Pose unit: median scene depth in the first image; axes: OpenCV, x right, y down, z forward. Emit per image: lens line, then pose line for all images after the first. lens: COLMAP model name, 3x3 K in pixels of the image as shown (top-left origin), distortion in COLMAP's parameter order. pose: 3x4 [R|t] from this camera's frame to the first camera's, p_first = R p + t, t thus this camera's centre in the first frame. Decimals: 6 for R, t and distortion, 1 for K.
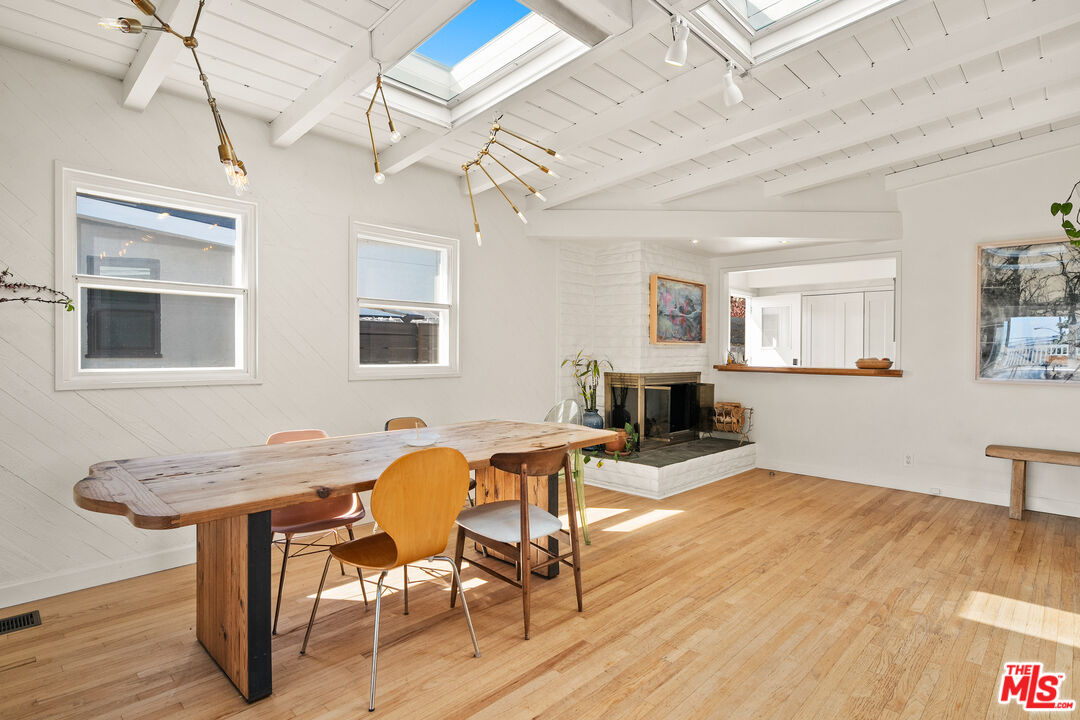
lens RADIAL K [[568.9, 0, 542.6], [0, 568.9, 354.6], [0, 0, 1]] dist [-0.001334, -0.000448]
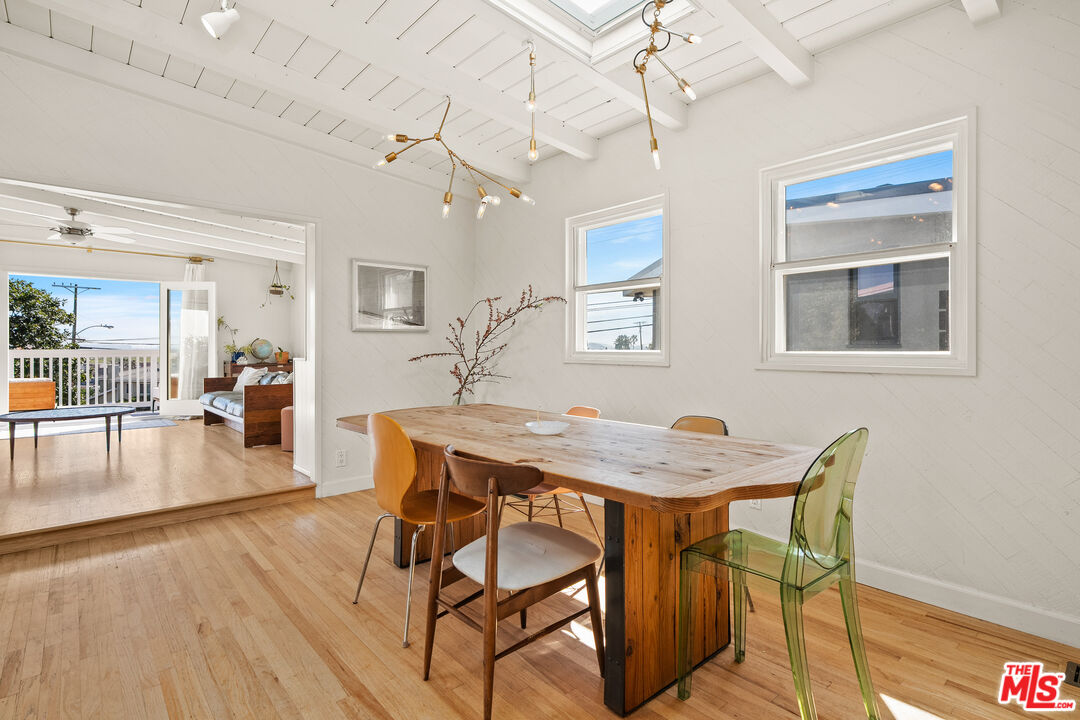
lens RADIAL K [[540.7, 0, 540.9], [0, 540.7, 344.9], [0, 0, 1]] dist [-0.004144, -0.000012]
pose [[-0.089124, -0.010599, -0.995964, 0.380837], [-0.006742, 0.999927, -0.010038, 0.017492], [0.995998, 0.005820, -0.089189, 0.645380]]
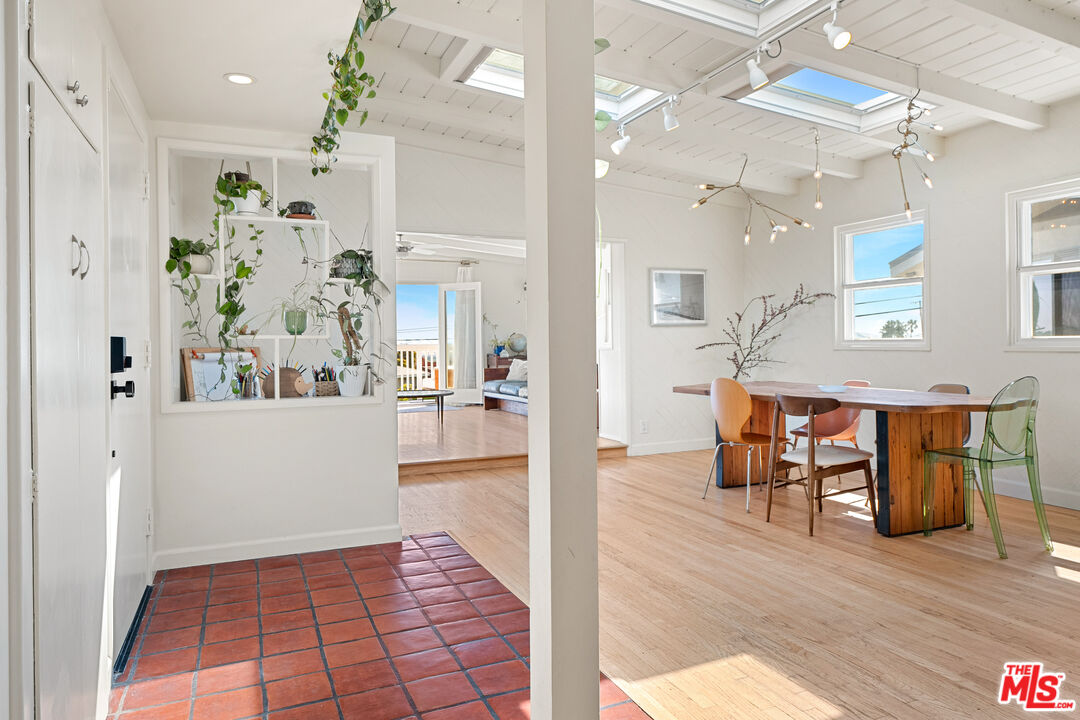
lens RADIAL K [[702.1, 0, 542.4], [0, 702.1, 340.7], [0, 0, 1]] dist [0.001935, 0.002274]
pose [[-0.392427, -0.002744, -0.919779, 0.966927], [0.003877, 0.999982, -0.004637, 0.024634], [0.919775, -0.005386, -0.392409, 0.618521]]
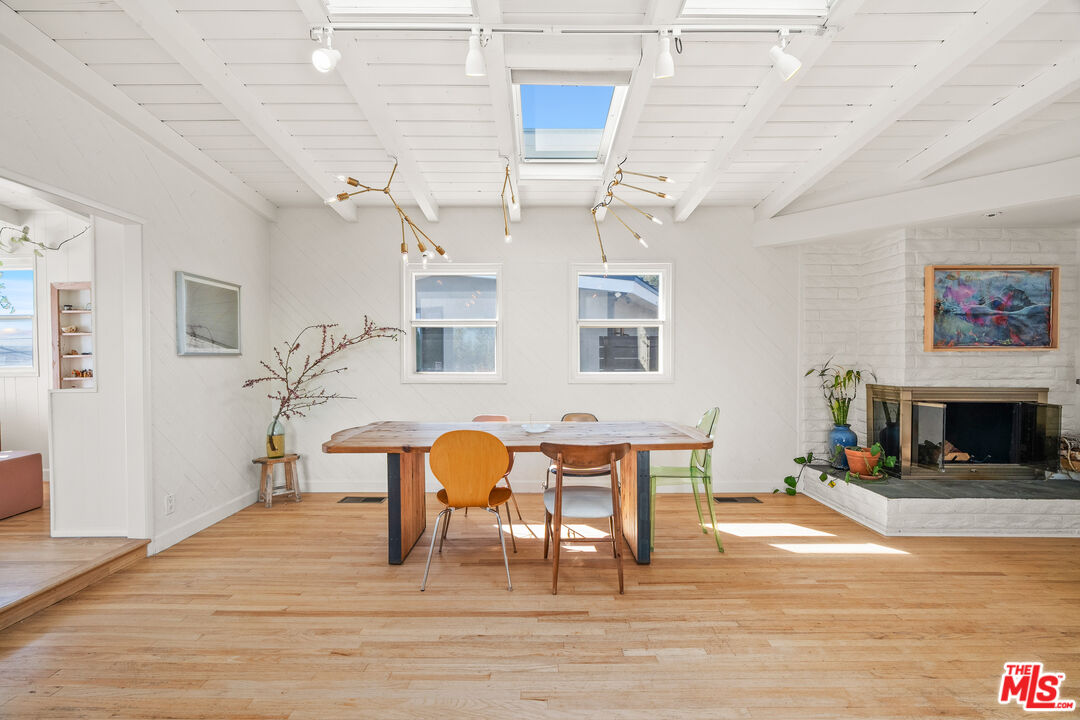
lens RADIAL K [[491.8, 0, 536.1], [0, 491.8, 367.4], [0, 0, 1]] dist [-0.004107, 0.000056]
pose [[0.688544, 0.006245, -0.725168, 0.379115], [0.000355, 0.999960, 0.008949, -0.002242], [0.725195, -0.006419, 0.688514, 0.123987]]
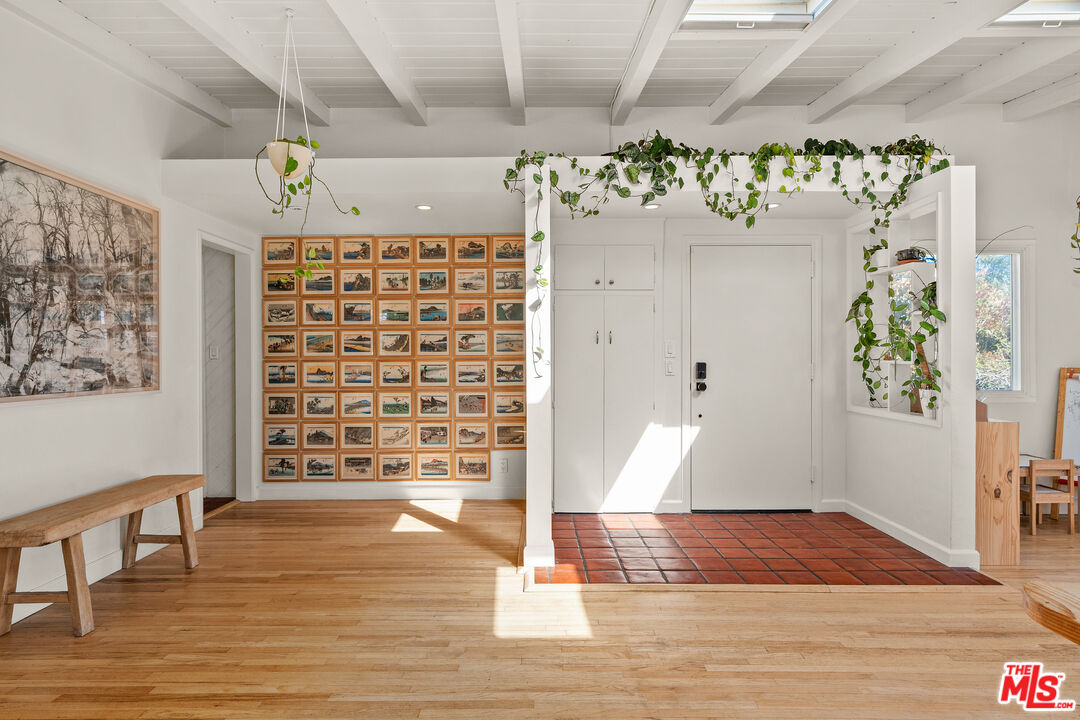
lens RADIAL K [[618.4, 0, 537.0], [0, 618.4, 354.5], [0, 0, 1]] dist [-0.002397, 0.000092]
pose [[-0.686810, -0.006133, 0.726811, 0.043757], [0.001554, 0.999950, 0.009906, -0.004908], [-0.726835, 0.007933, -0.686766, 1.012568]]
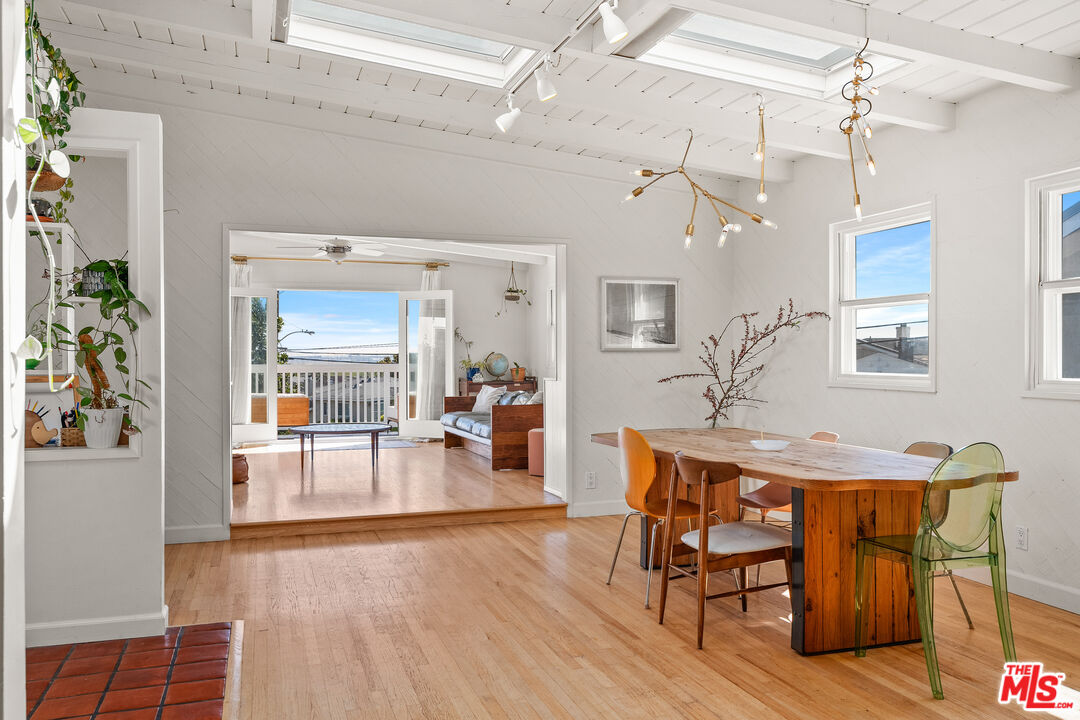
lens RADIAL K [[848.1, 0, 535.5], [0, 848.1, 358.7], [0, 0, 1]] dist [0.006773, 0.005508]
pose [[-0.470777, -0.002746, -0.882248, 0.791788], [-0.007401, 0.999972, 0.000836, -0.000969], [0.882221, 0.006923, -0.470784, 0.812252]]
